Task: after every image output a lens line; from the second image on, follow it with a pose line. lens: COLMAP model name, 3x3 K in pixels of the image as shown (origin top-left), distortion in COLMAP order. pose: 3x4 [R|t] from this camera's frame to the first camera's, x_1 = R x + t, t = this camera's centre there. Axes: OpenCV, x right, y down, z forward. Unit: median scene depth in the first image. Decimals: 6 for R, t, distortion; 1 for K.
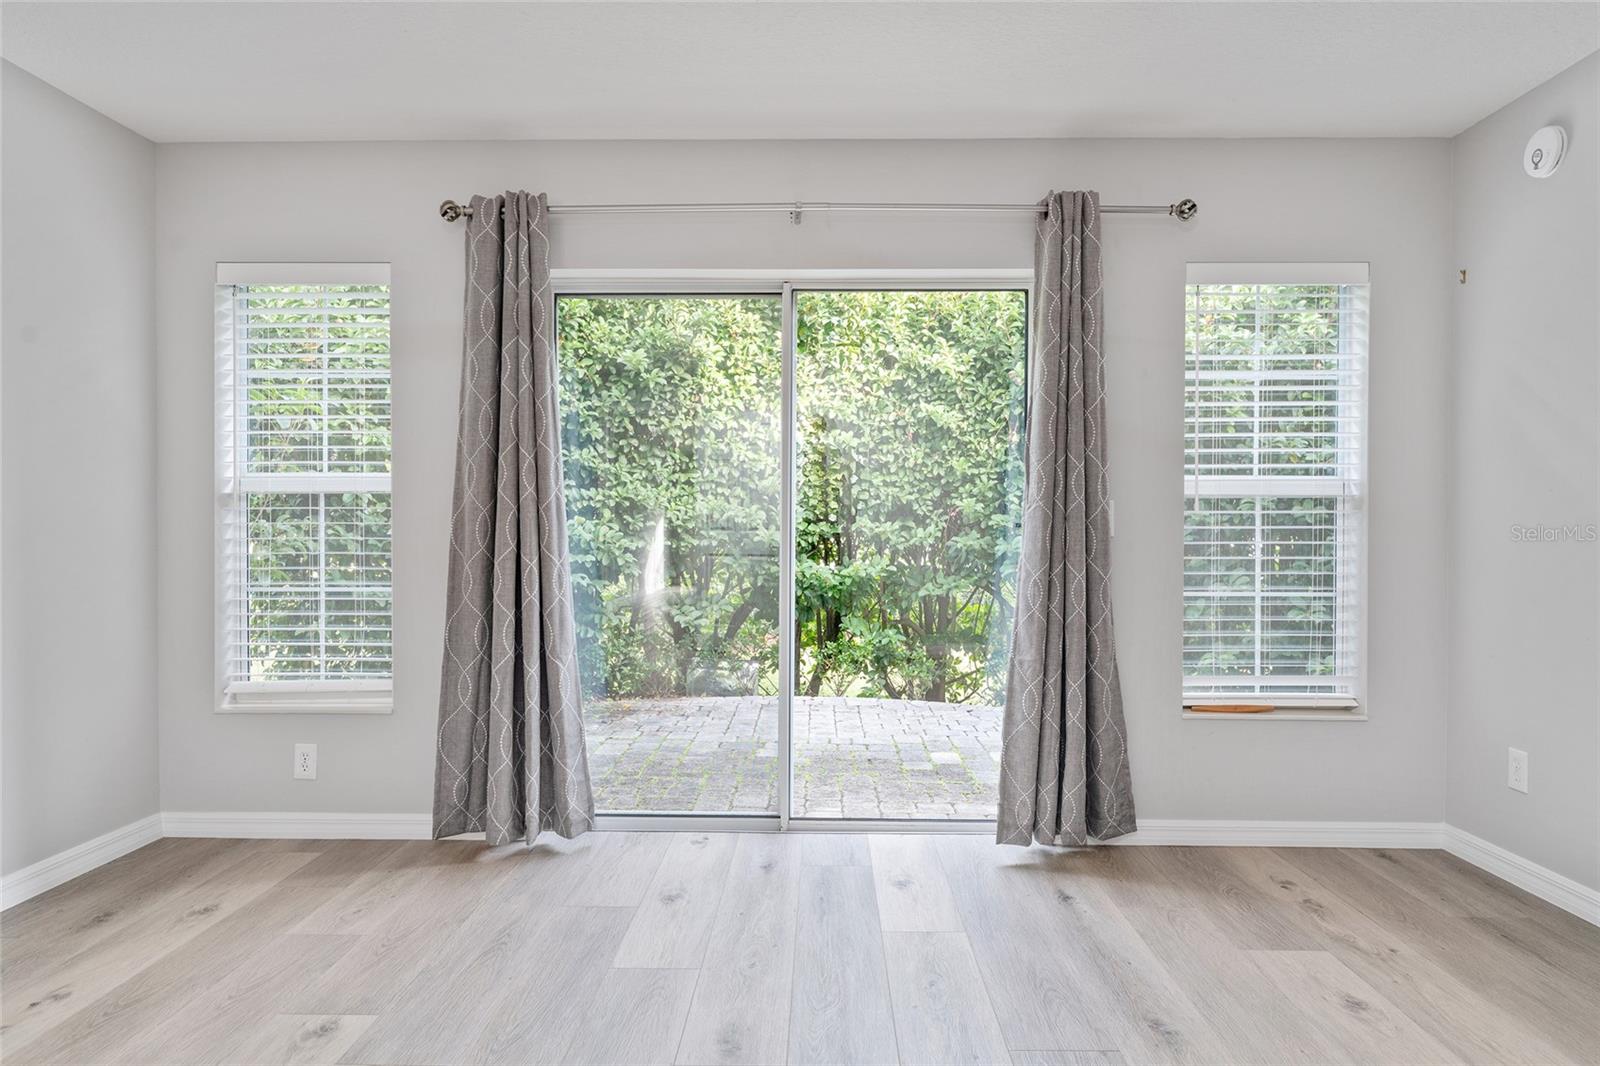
lens RADIAL K [[975.1, 0, 809.2], [0, 975.1, 536.4], [0, 0, 1]] dist [0.004096, -0.002649]
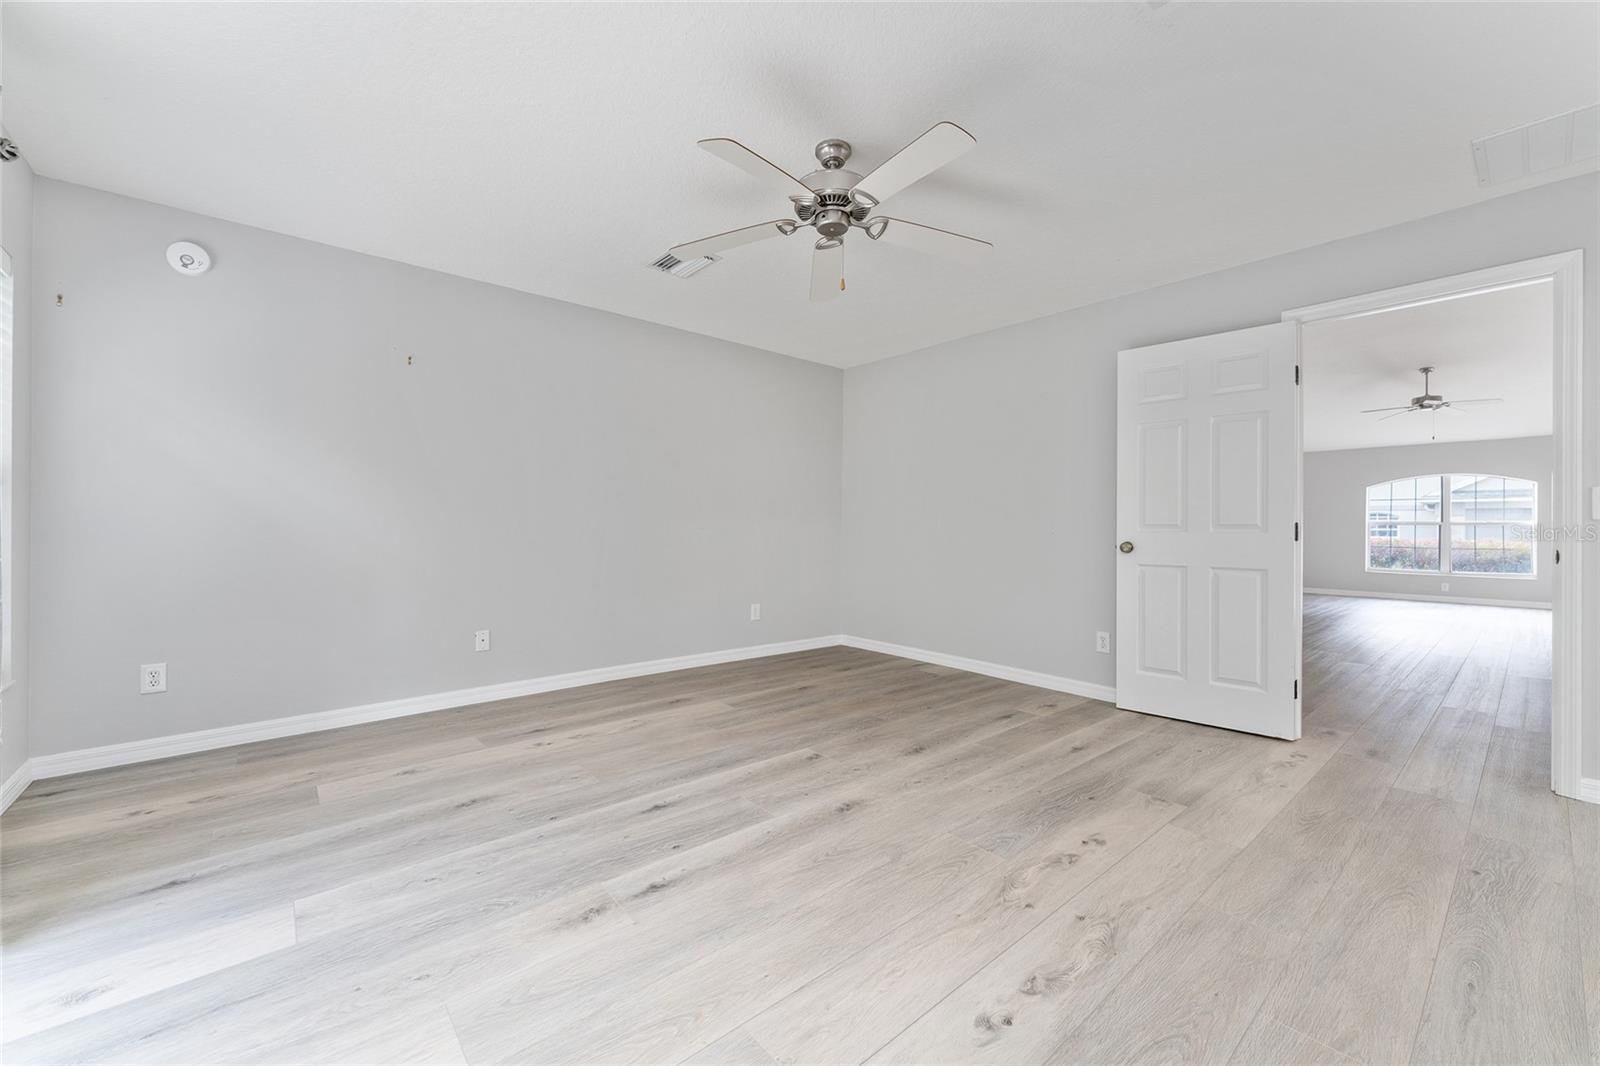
lens RADIAL K [[630.7, 0, 800.5], [0, 630.7, 532.1], [0, 0, 1]] dist [0.000361, 0.000039]
pose [[-0.654702, -0.014816, 0.755742, -0.529723], [0.000316, 0.999802, 0.019875, 0.007605], [-0.755887, 0.013251, -0.654568, 0.807322]]
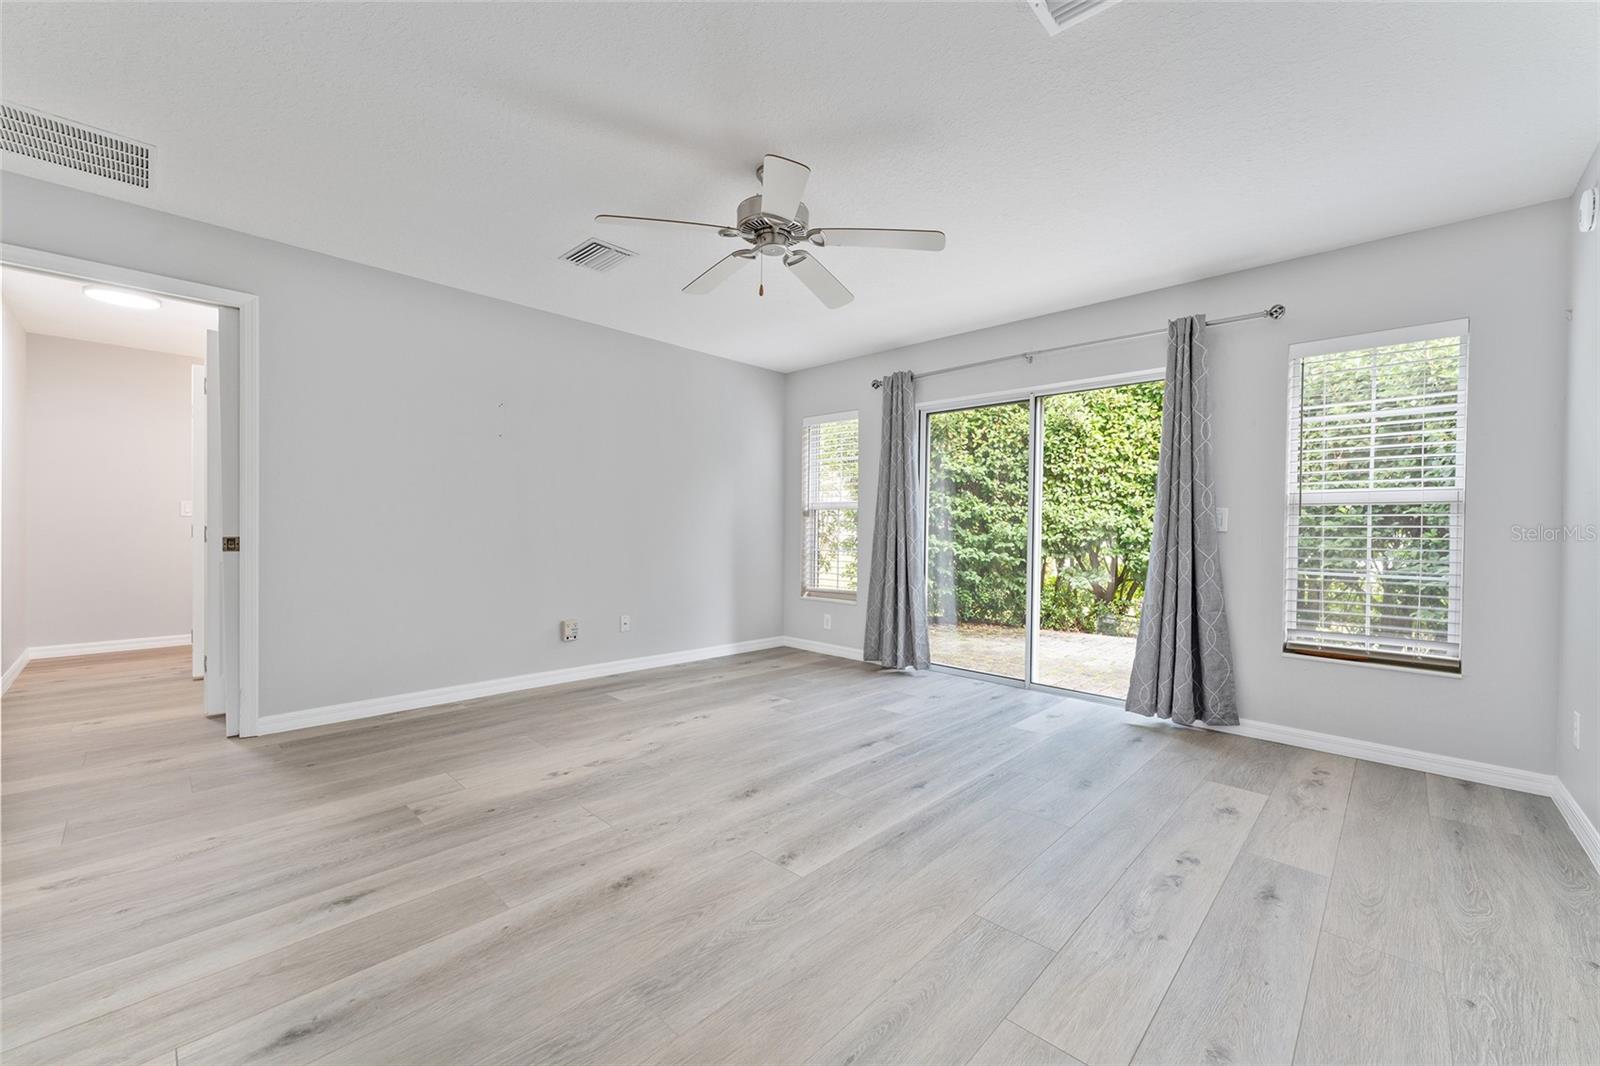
lens RADIAL K [[630.7, 0, 816.3], [0, 630.7, 535.1], [0, 0, 1]] dist [0.000361, 0.000039]
pose [[0.746627, 0.014690, -0.665080, 0.494934], [-0.018682, 0.999825, 0.001111, 0.016645], [0.664980, 0.011596, 0.746771, -0.176151]]
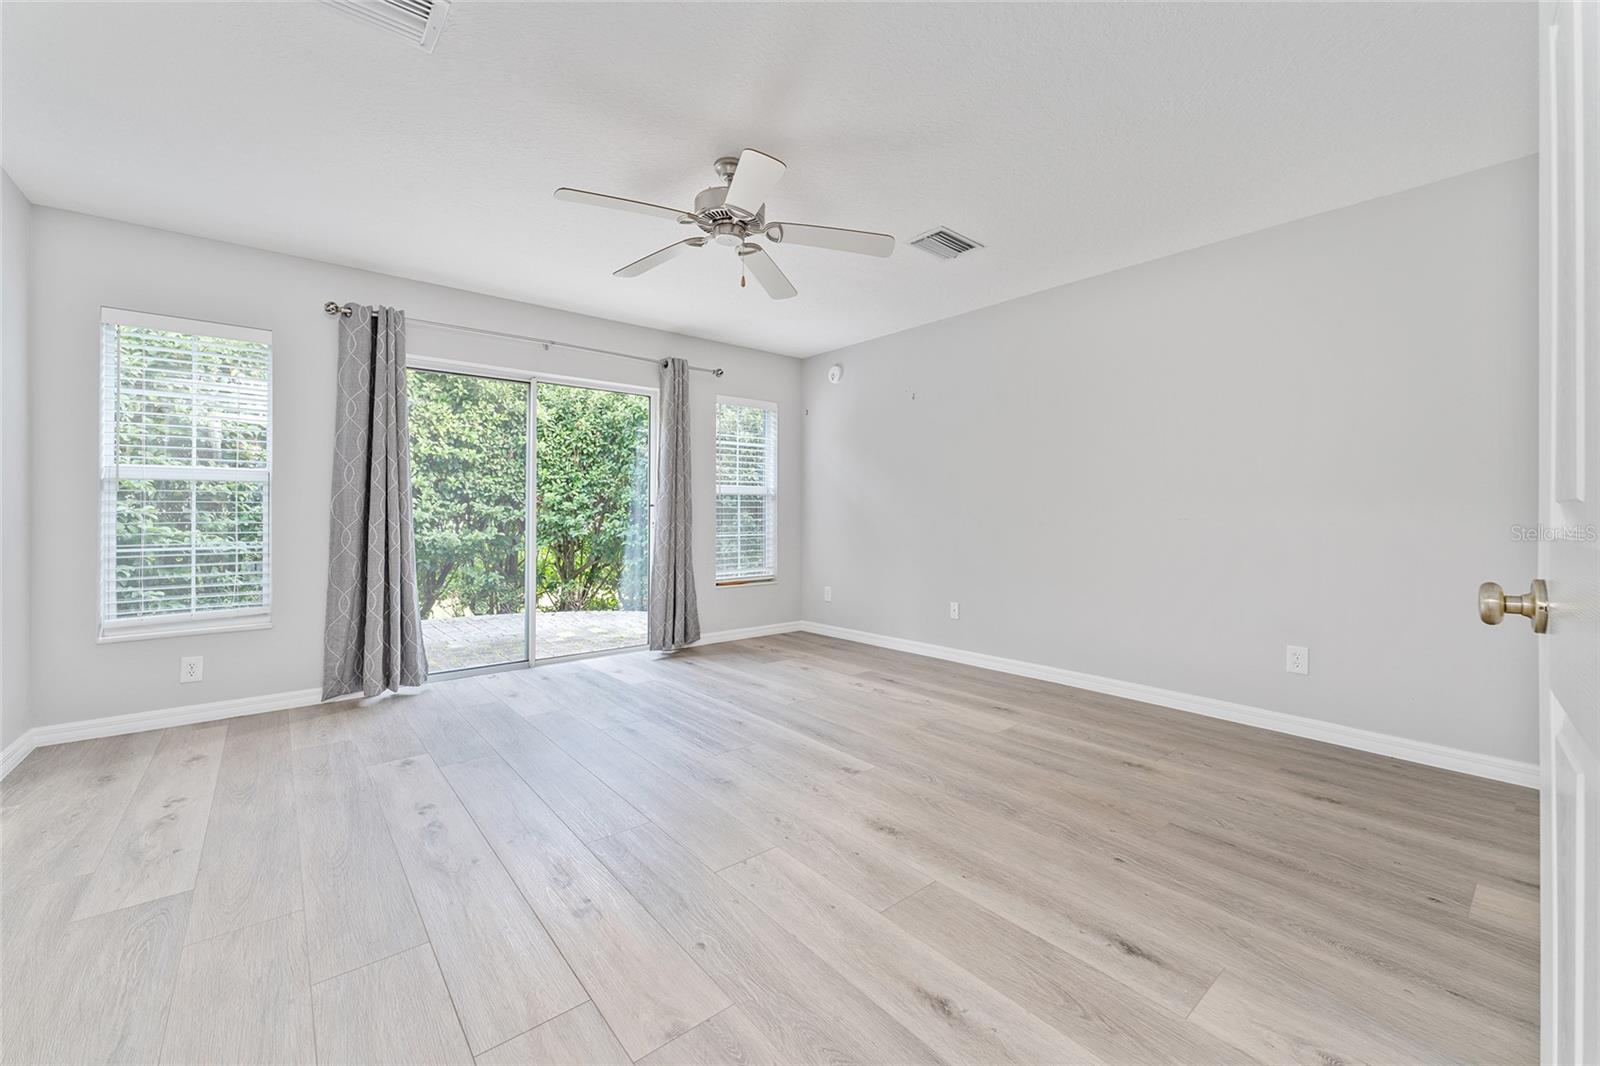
lens RADIAL K [[630.7, 0, 806.7], [0, 630.7, 513.5], [0, 0, 1]] dist [0.000361, 0.000039]
pose [[0.755292, -0.003319, 0.655380, -0.448158], [0.009477, 0.999938, -0.005857, 0.018016], [-0.655320, 0.010635, 0.755277, -0.287744]]
